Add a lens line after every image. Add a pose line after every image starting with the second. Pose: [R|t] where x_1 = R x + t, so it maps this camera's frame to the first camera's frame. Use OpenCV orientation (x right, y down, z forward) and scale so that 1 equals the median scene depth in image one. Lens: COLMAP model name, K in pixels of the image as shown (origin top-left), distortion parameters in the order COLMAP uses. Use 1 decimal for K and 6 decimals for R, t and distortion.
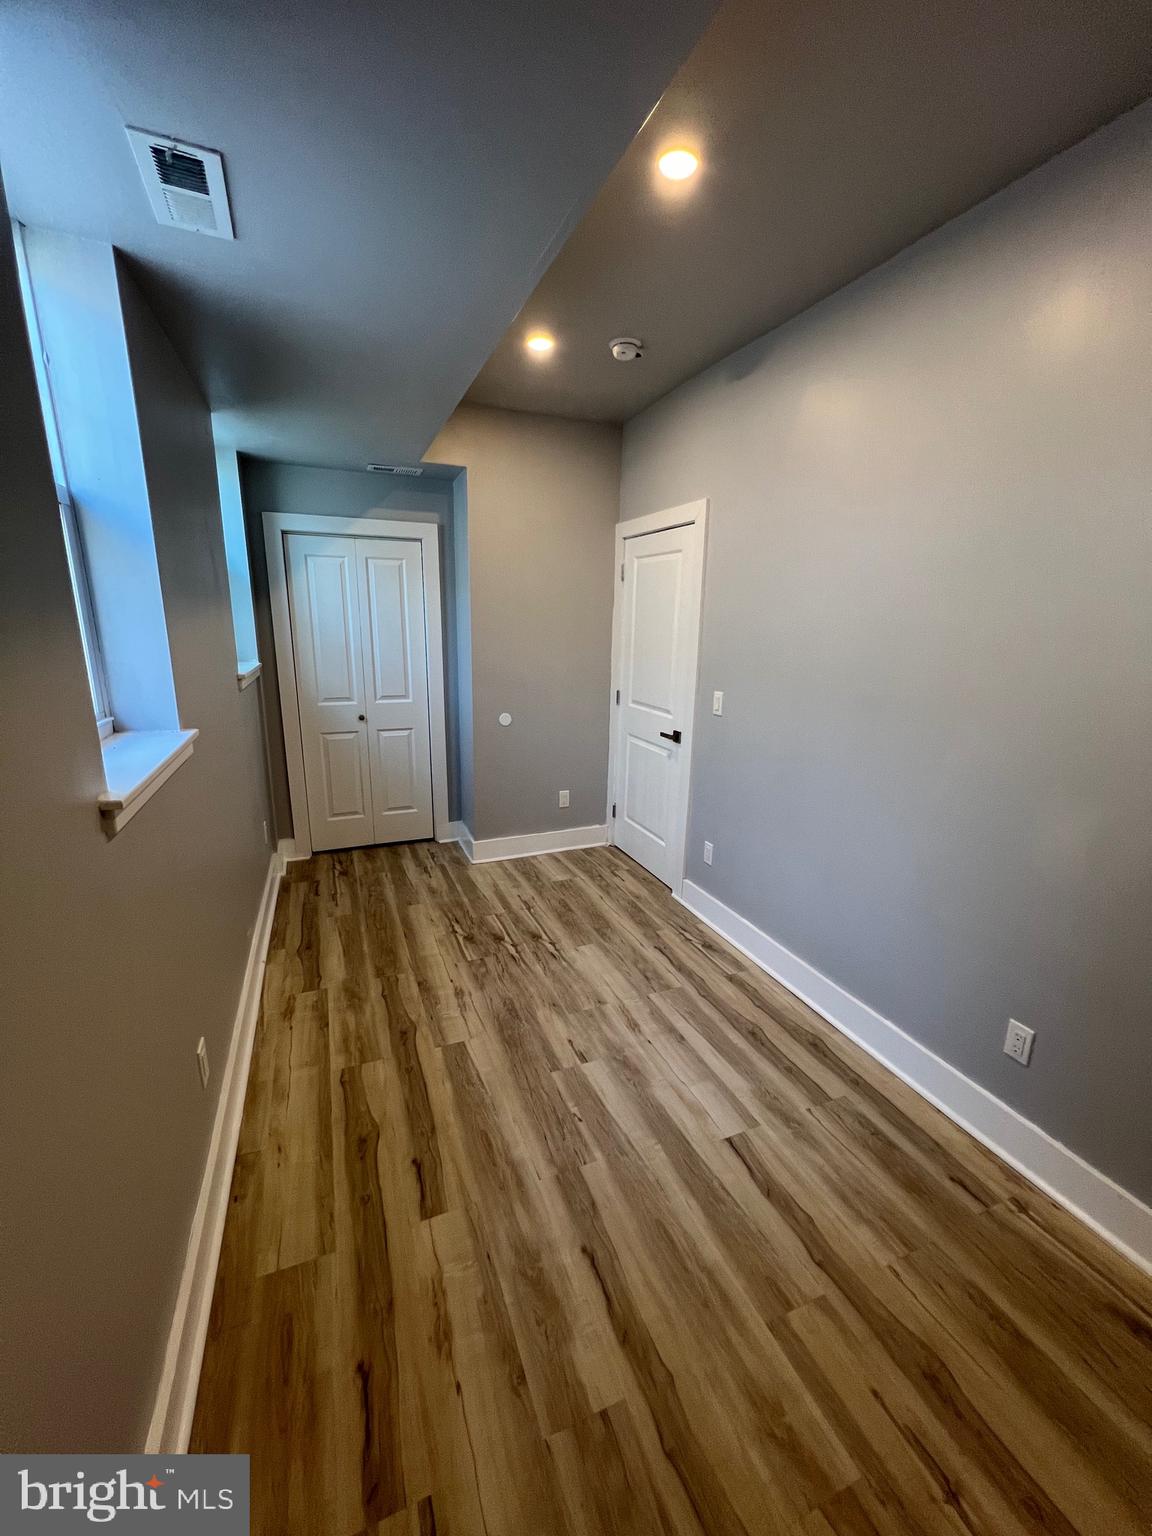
lens RADIAL K [[613.0, 0, 579.1], [0, 613.0, 777.1], [0, 0, 1]] dist [-0.003935, 0.000530]
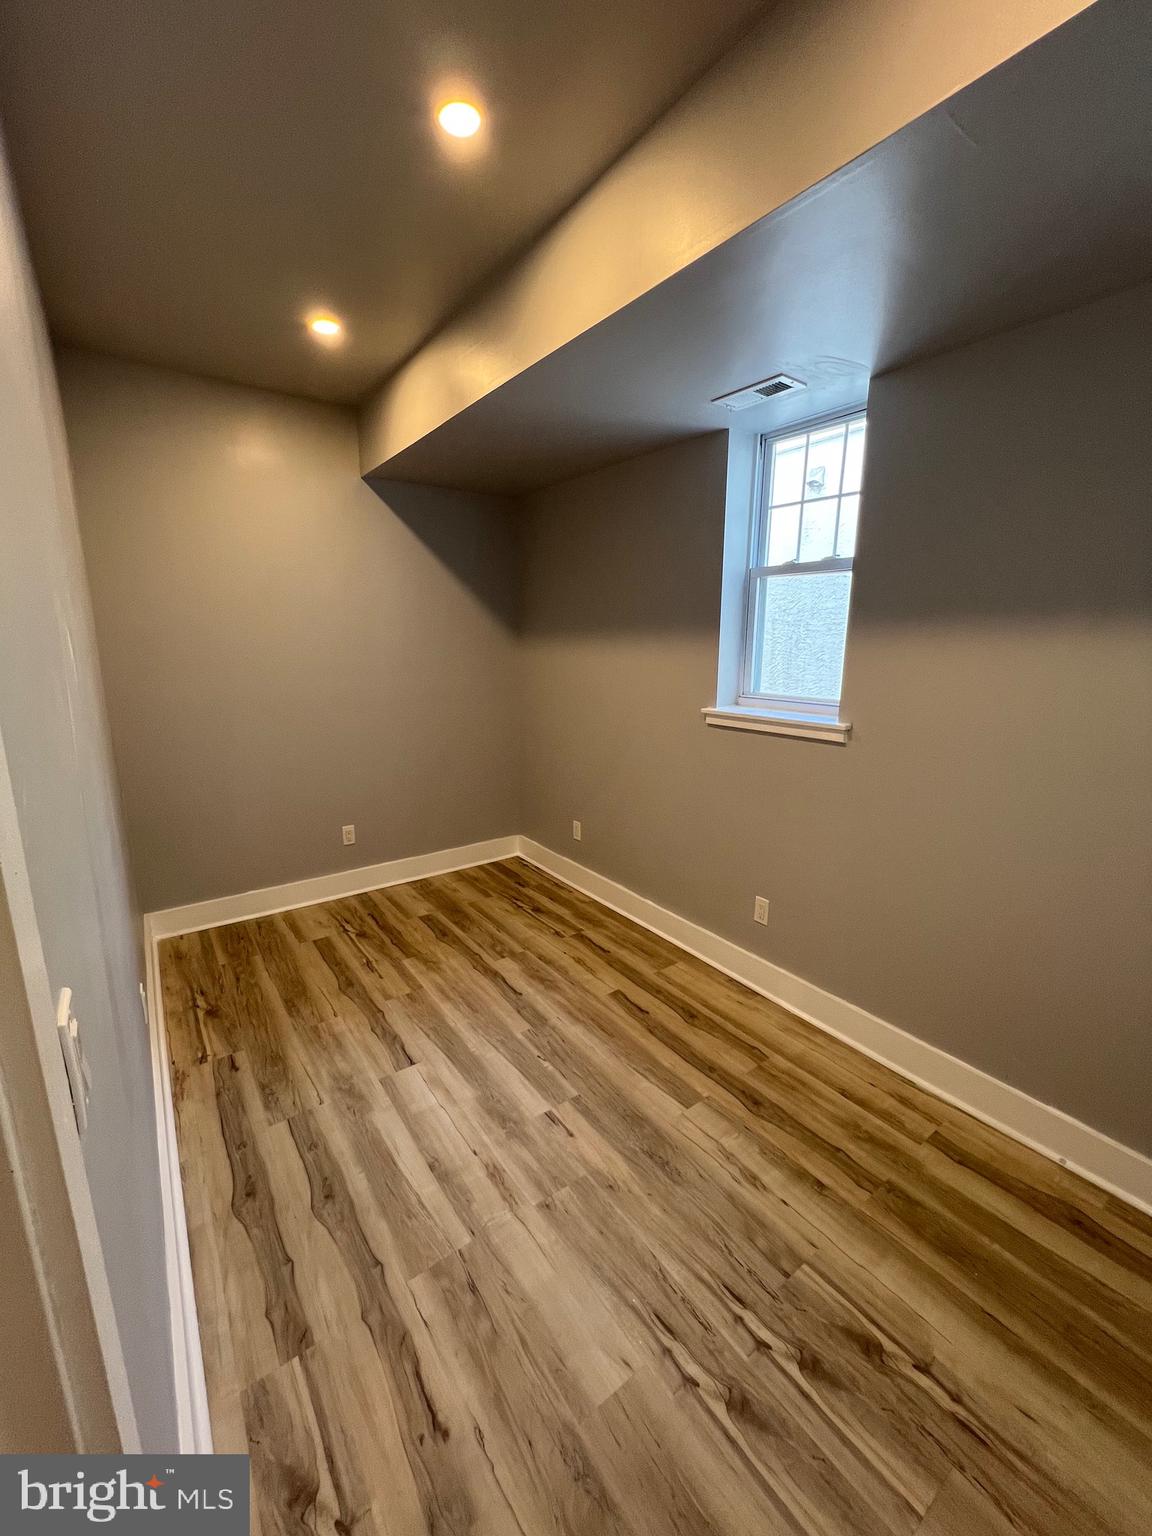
lens RADIAL K [[613.3, 0, 586.0], [0, 613.3, 767.1], [0, 0, 1]] dist [-0.001719, -0.000020]
pose [[-0.969777, 0.028799, -0.242288, 0.159686], [-0.082250, 0.896303, 0.435747, -0.399141], [0.229713, 0.442505, -0.866845, 1.564881]]
